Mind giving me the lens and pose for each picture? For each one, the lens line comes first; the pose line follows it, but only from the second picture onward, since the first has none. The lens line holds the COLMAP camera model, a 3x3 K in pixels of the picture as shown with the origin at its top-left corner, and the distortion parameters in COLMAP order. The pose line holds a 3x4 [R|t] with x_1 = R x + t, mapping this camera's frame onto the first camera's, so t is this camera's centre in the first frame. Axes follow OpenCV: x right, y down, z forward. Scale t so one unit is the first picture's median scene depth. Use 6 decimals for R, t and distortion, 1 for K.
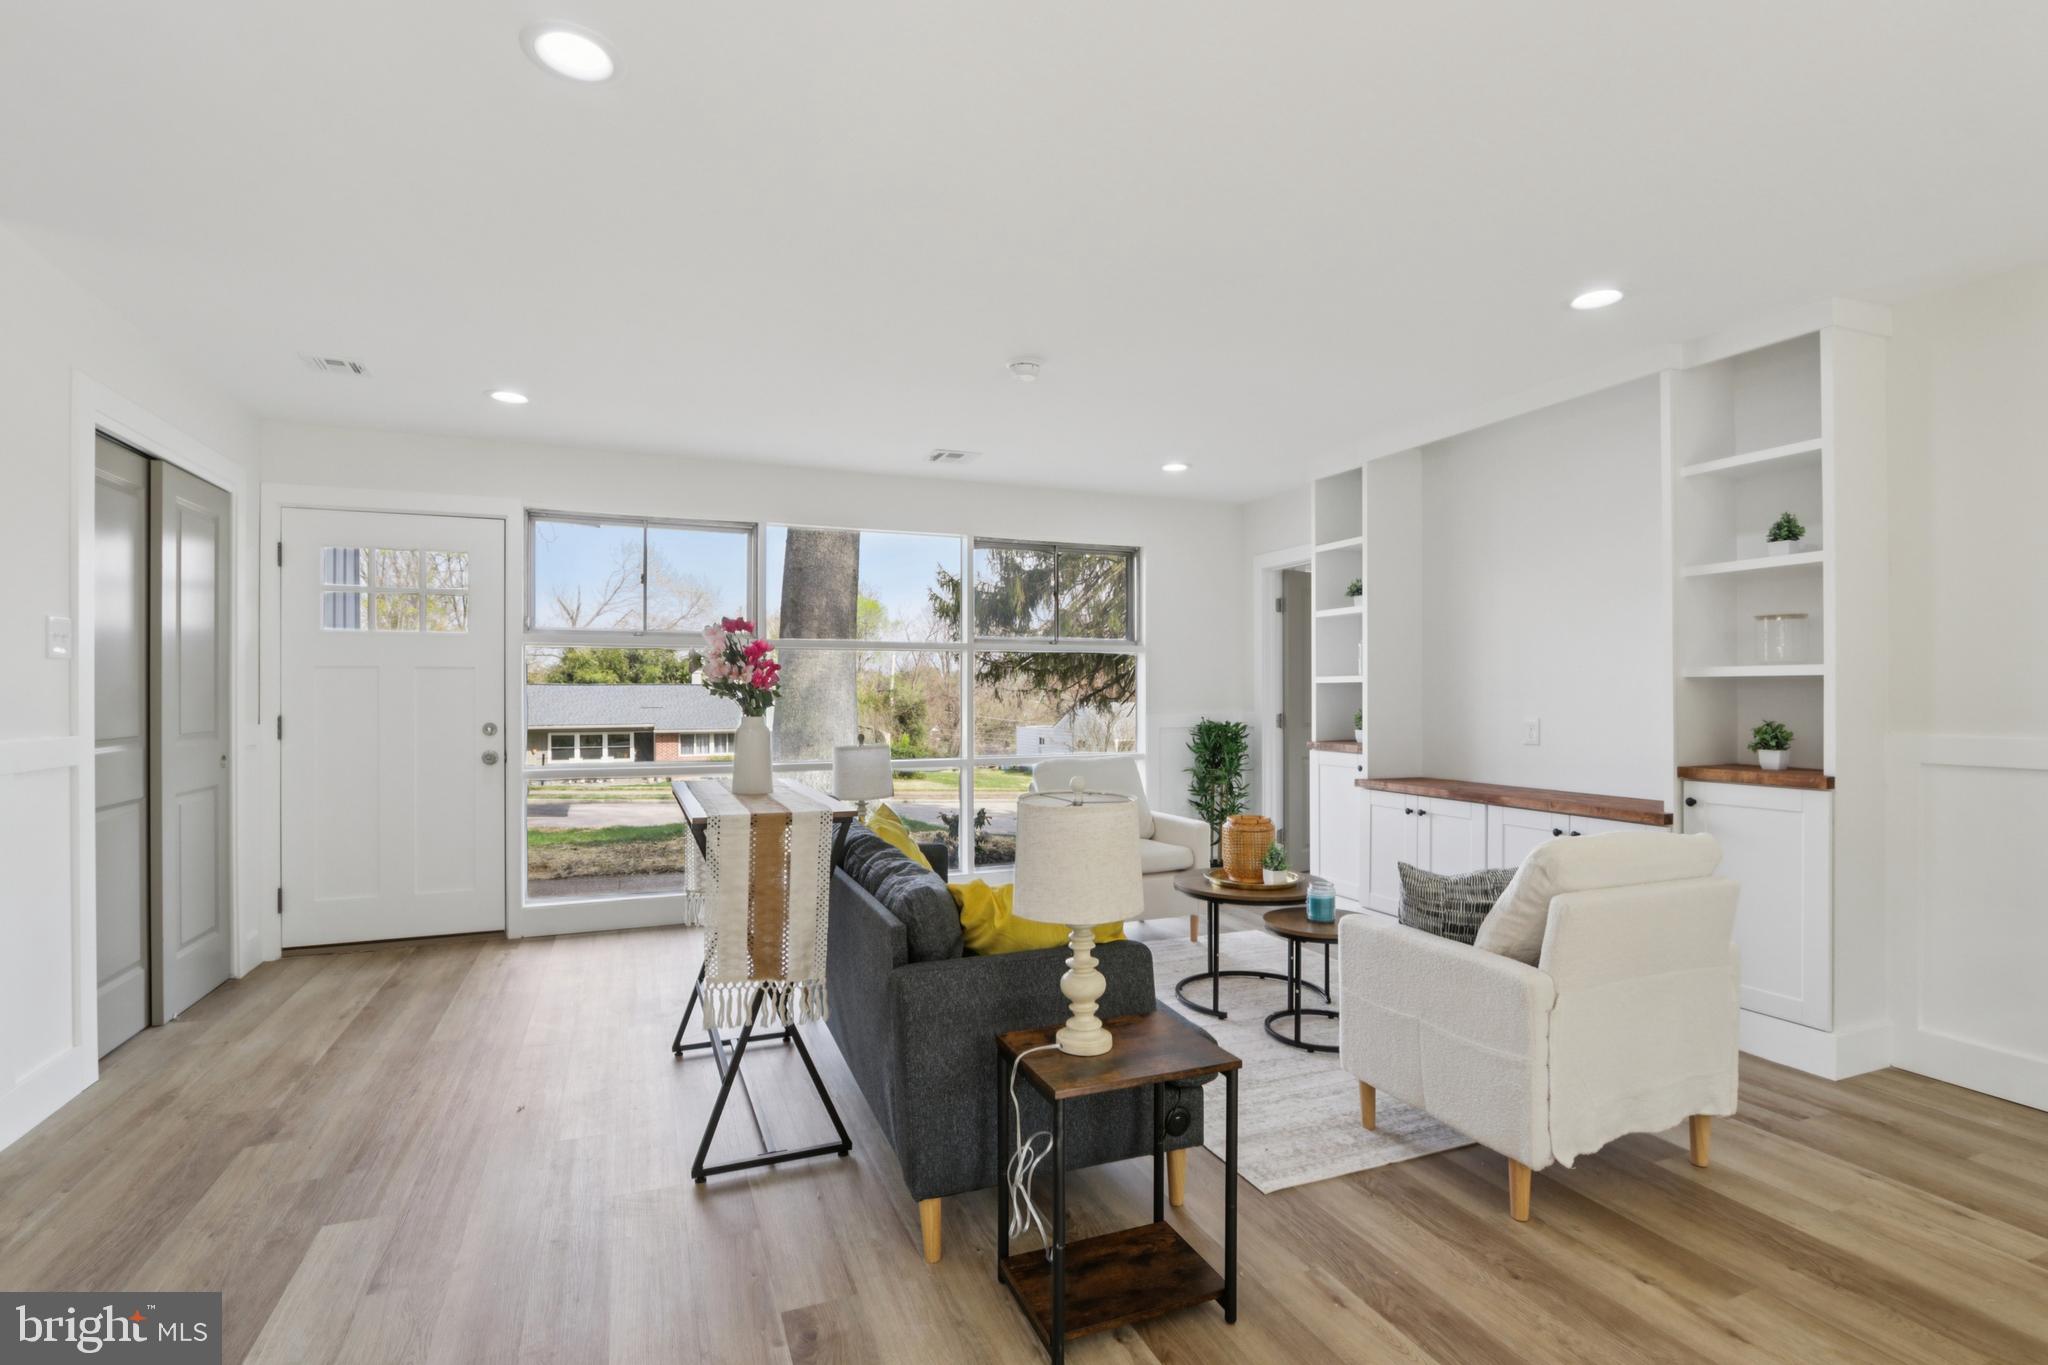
lens RADIAL K [[952.7, 0, 1021.4], [0, 952.7, 695.1], [0, 0, 1]] dist [-0.016113, 0.001390]
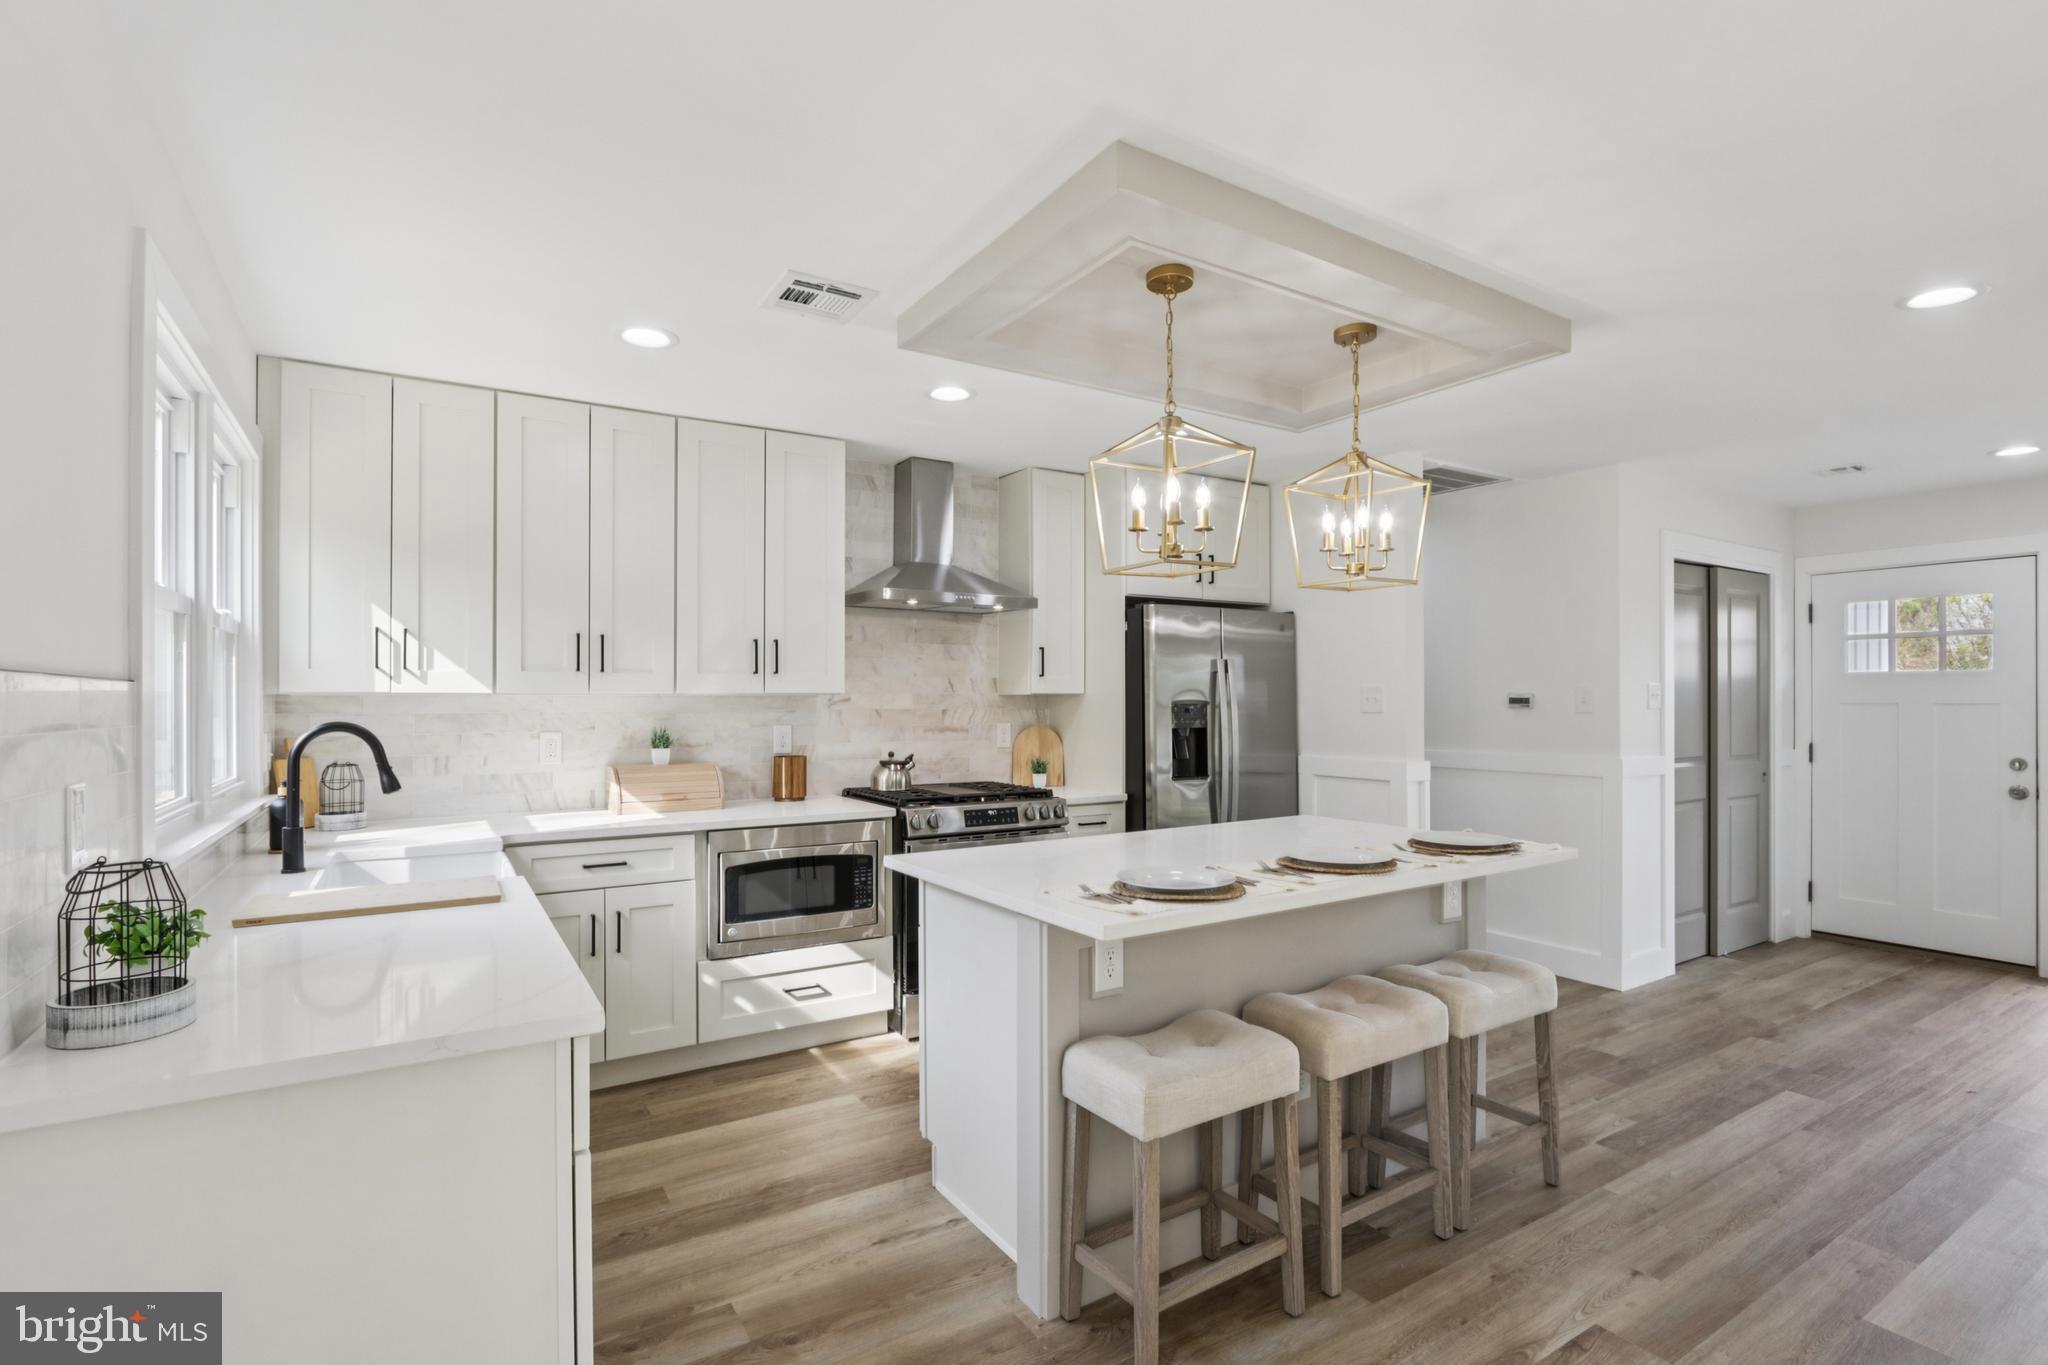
lens RADIAL K [[965.0, 0, 1018.3], [0, 965.0, 688.0], [0, 0, 1]] dist [-0.012187, 0.000419]
pose [[0.166069, -0.008587, -0.986077, 0.369173], [-0.003211, 0.999952, -0.009248, -0.046058], [0.986109, 0.004702, 0.166033, -0.311509]]
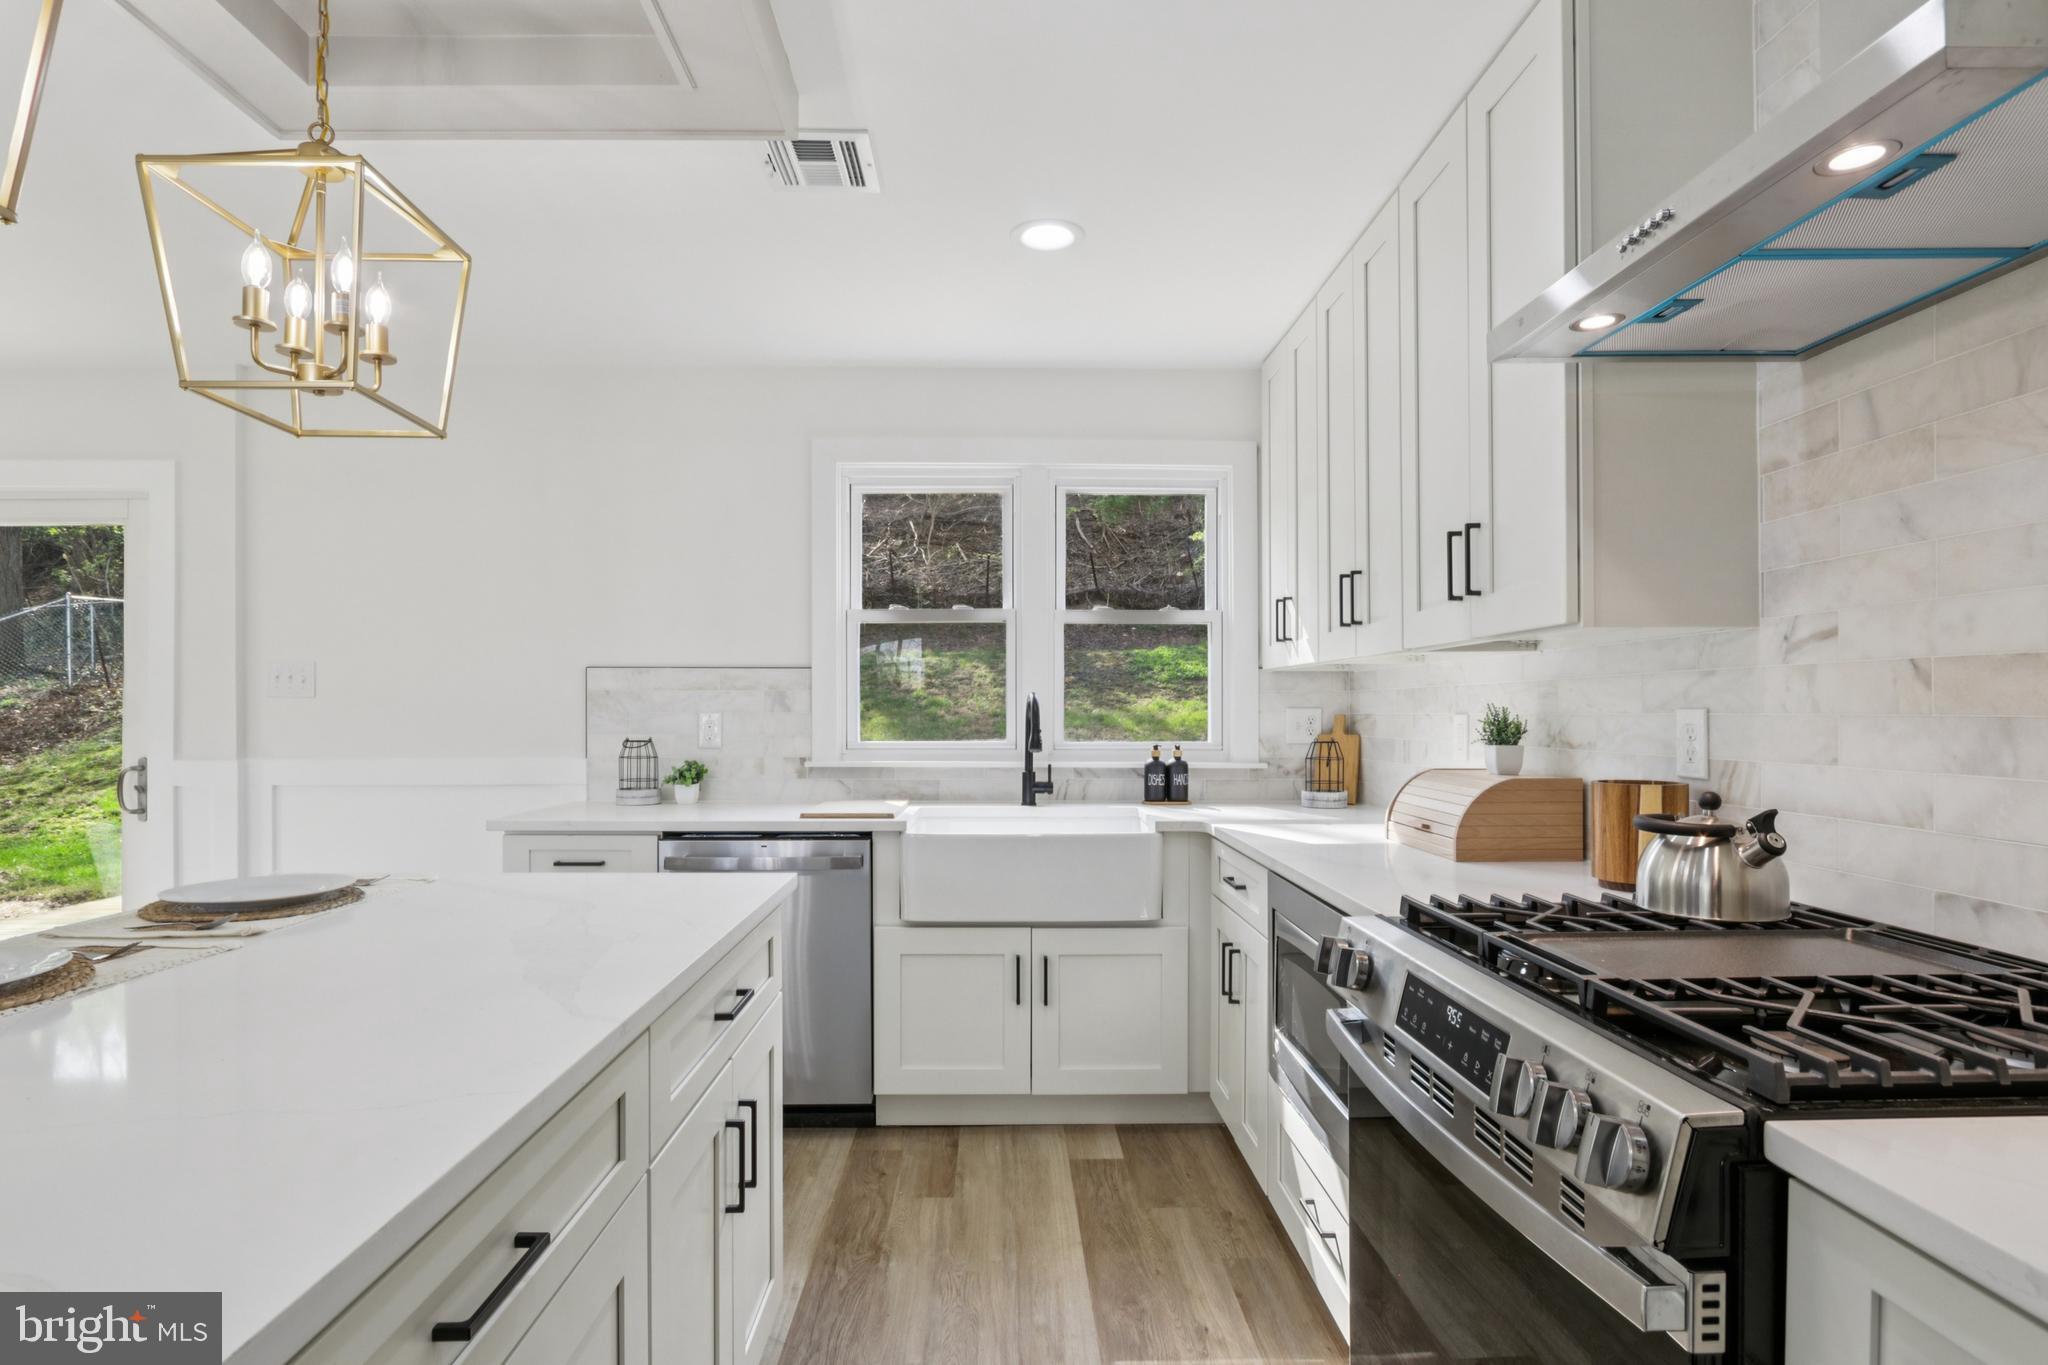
lens RADIAL K [[1025.8, 0, 1009.5], [0, 1025.8, 711.3], [0, 0, 1]] dist [-0.024158, 0.008898]
pose [[-0.929339, 0.002483, 0.369219, -0.786233], [0.004135, 0.999985, 0.003684, -0.010146], [-0.369204, 0.004951, -0.929335, 0.229763]]
